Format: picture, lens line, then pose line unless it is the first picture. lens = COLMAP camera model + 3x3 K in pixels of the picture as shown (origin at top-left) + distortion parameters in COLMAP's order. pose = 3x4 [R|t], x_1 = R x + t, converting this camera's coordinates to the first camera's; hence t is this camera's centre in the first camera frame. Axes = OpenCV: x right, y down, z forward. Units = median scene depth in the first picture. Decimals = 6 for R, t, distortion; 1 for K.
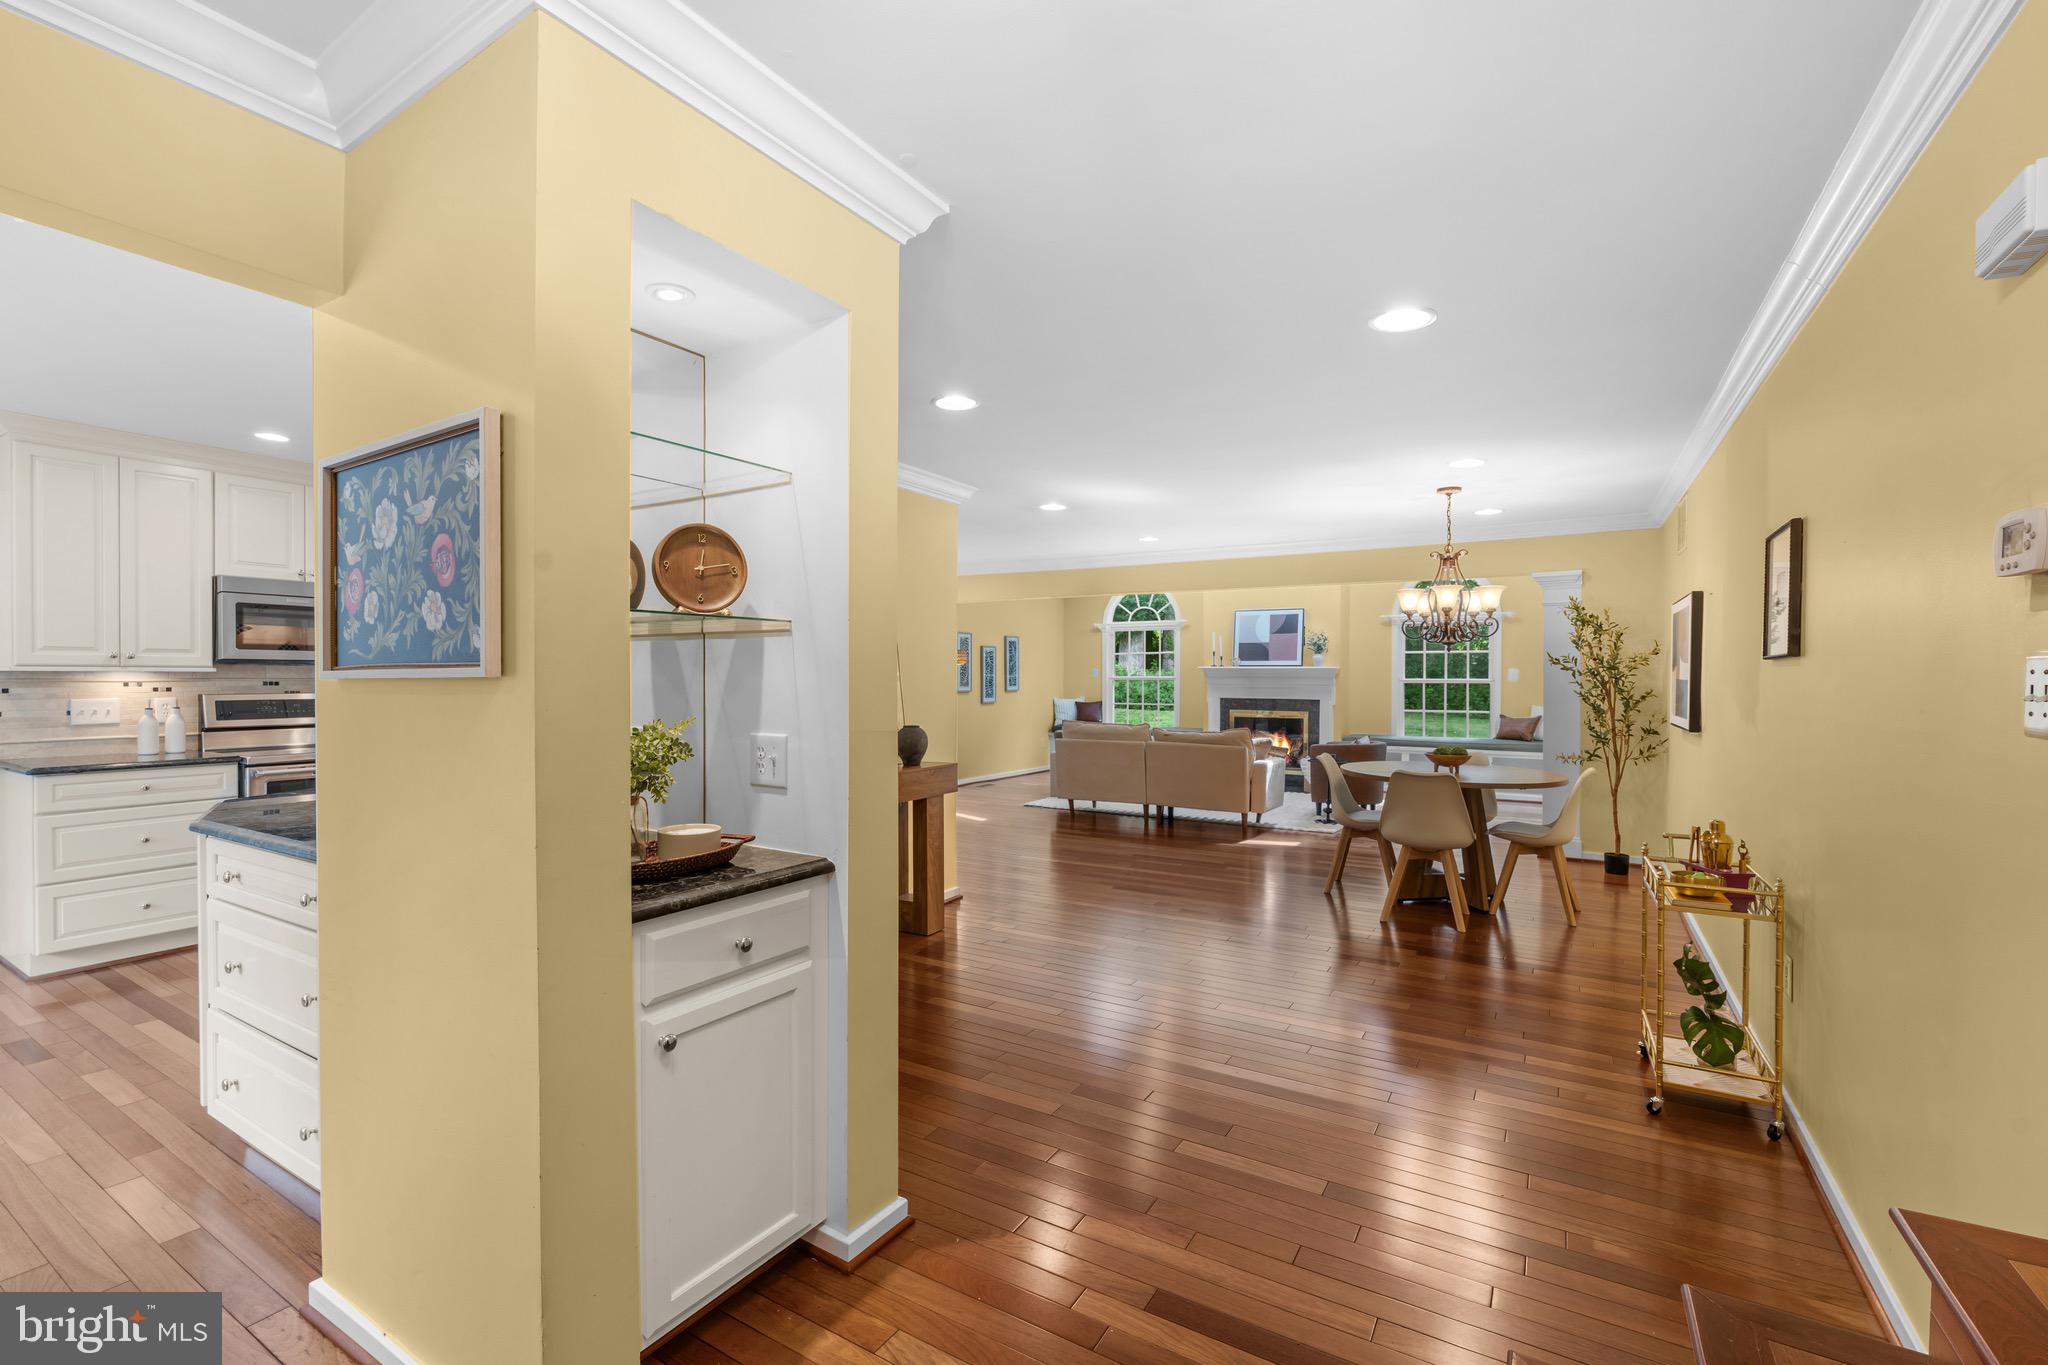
lens RADIAL K [[894.9, 0, 1024.0], [0, 894.9, 682.5], [0, 0, 1]] dist [-0.005308, 0.000242]
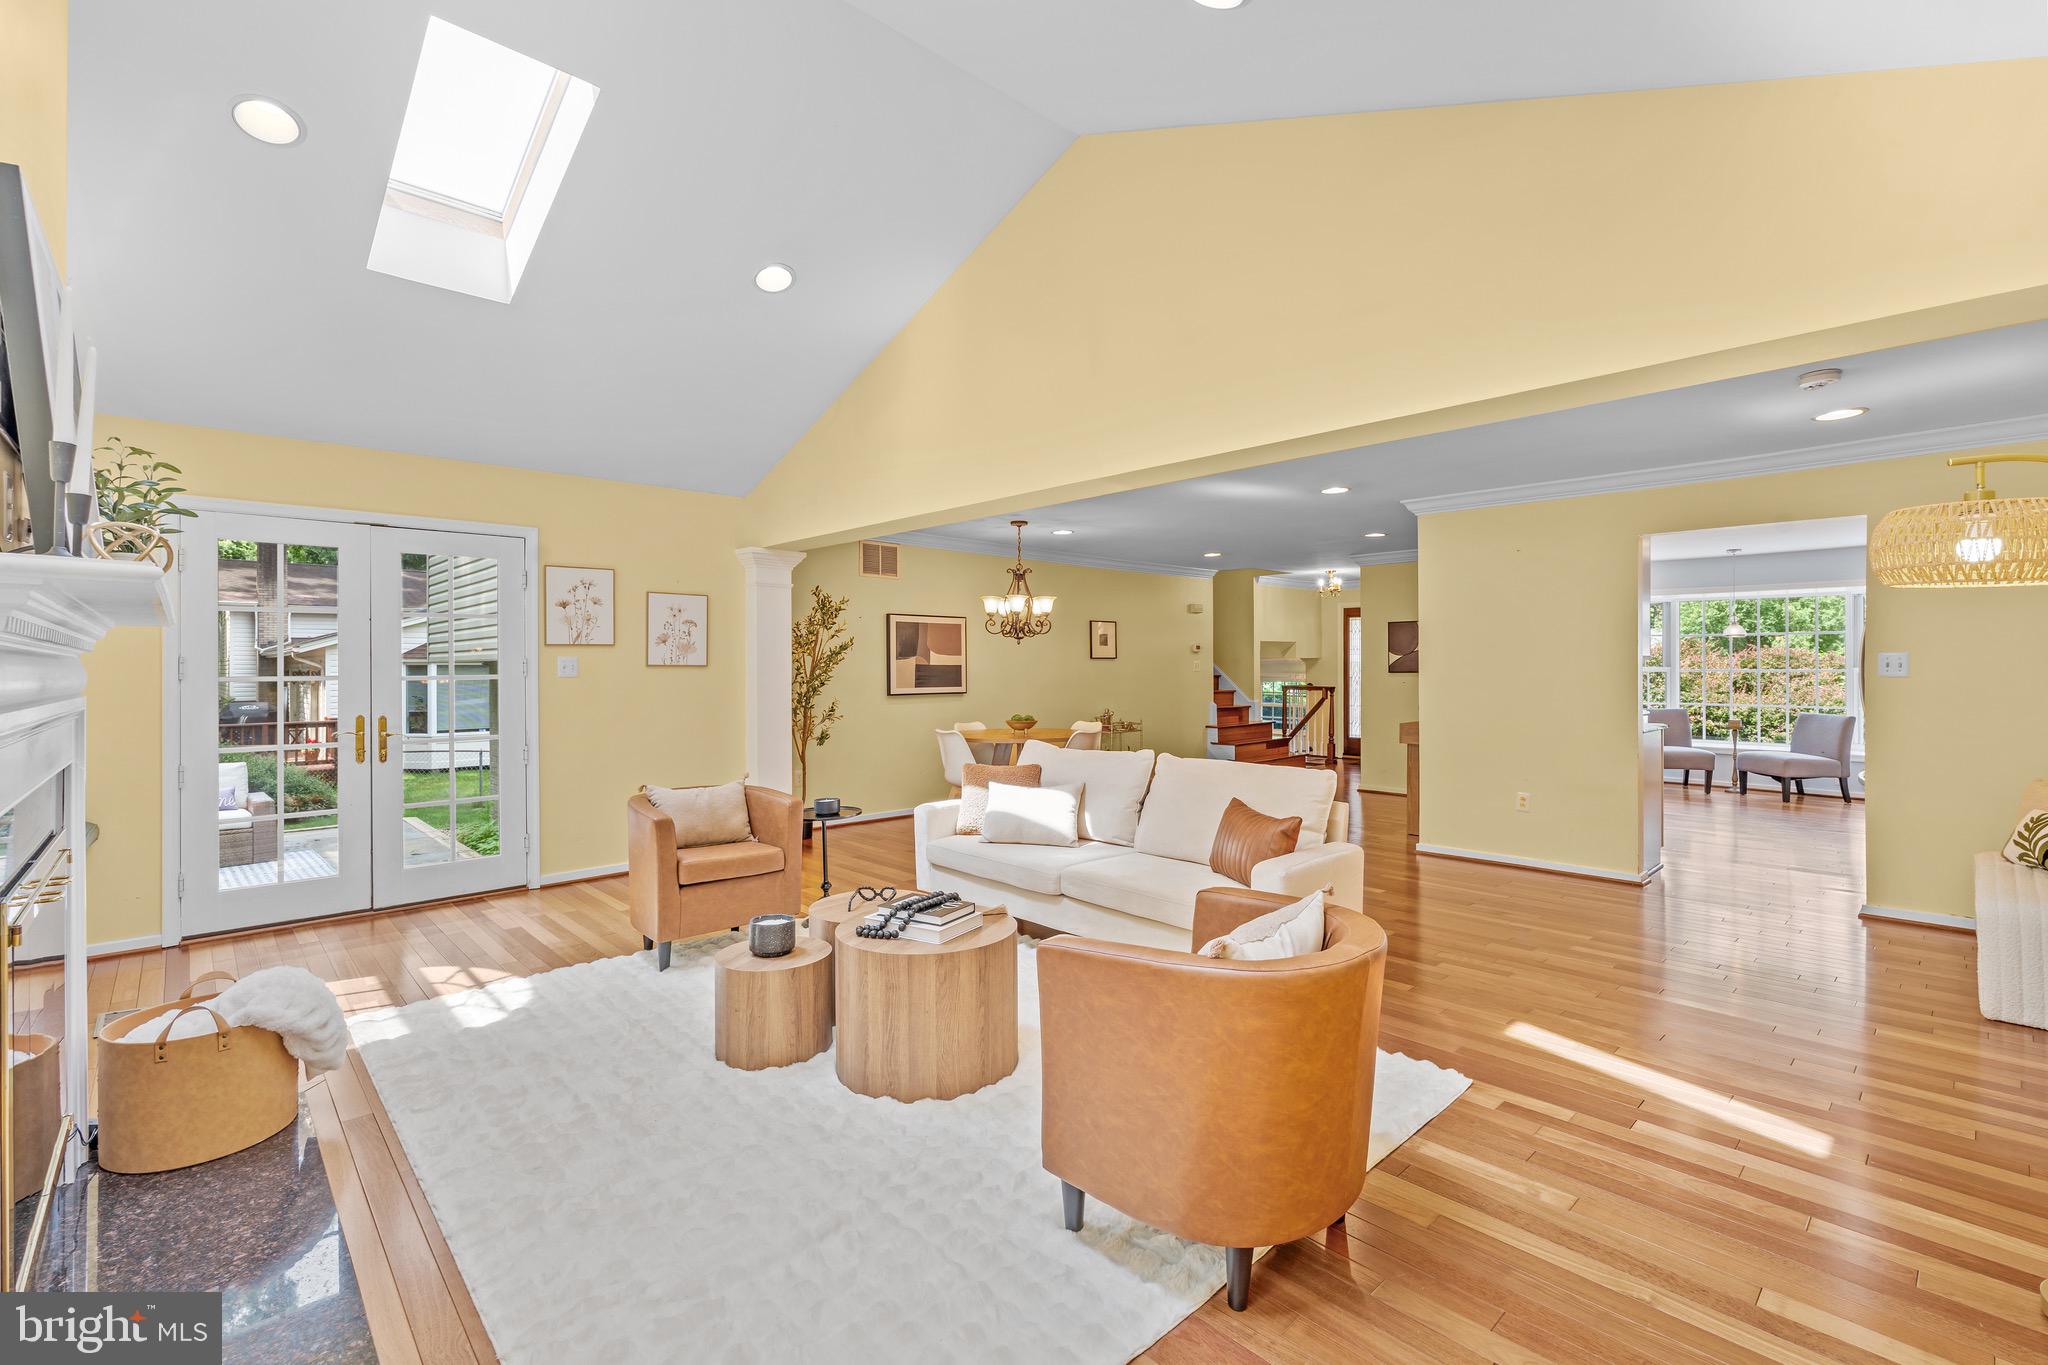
lens RADIAL K [[895.7, 0, 1025.5], [0, 895.7, 663.1], [0, 0, 1]] dist [0.000218, 0.000037]
pose [[-0.964473, -0.001314, 0.264176, 0.096713], [-0.000144, 0.999990, 0.004447, -0.011055], [-0.264180, 0.004251, -0.964464, 1.993372]]
